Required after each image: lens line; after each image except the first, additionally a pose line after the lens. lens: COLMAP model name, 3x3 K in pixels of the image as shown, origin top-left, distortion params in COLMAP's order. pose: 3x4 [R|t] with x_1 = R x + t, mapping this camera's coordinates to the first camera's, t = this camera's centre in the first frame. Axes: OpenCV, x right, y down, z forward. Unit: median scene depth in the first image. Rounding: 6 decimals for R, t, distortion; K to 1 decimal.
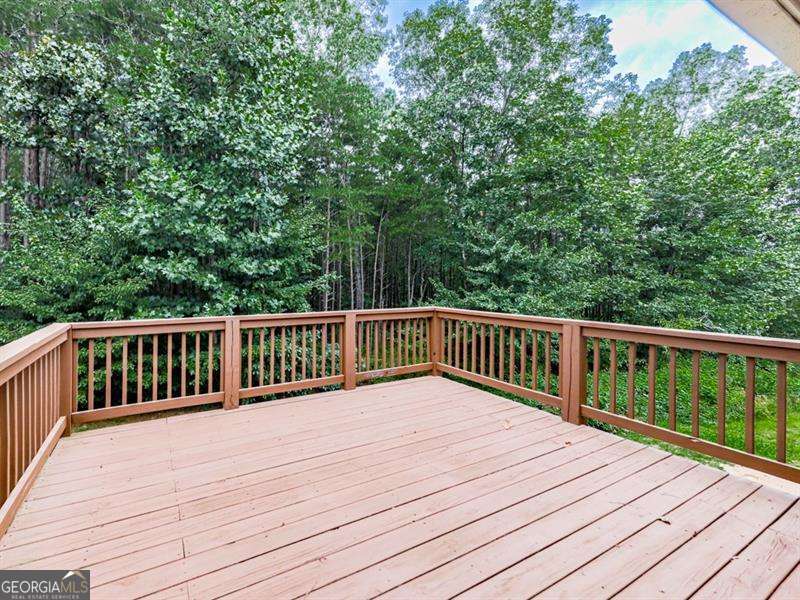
lens RADIAL K [[367.8, 0, 400.0], [0, 367.8, 300.0], [0, 0, 1]] dist [0.003366, 0.001300]
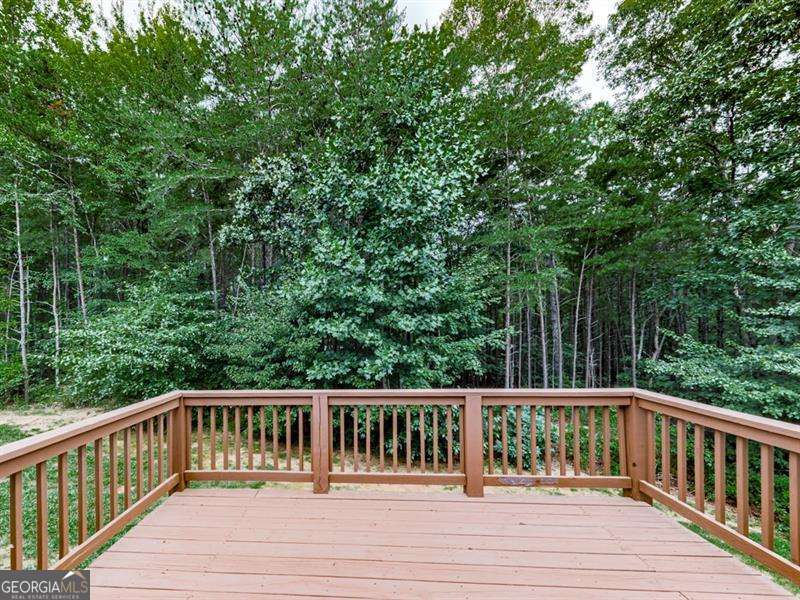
lens RADIAL K [[315.8, 0, 408.4], [0, 315.8, 320.3], [0, 0, 1]] dist [0.014067, -0.006960]
pose [[0.781934, -0.000416, -0.623361, 0.132922], [-0.025817, 0.999120, -0.033051, -0.072595], [0.622826, 0.041937, 0.781236, 0.335626]]
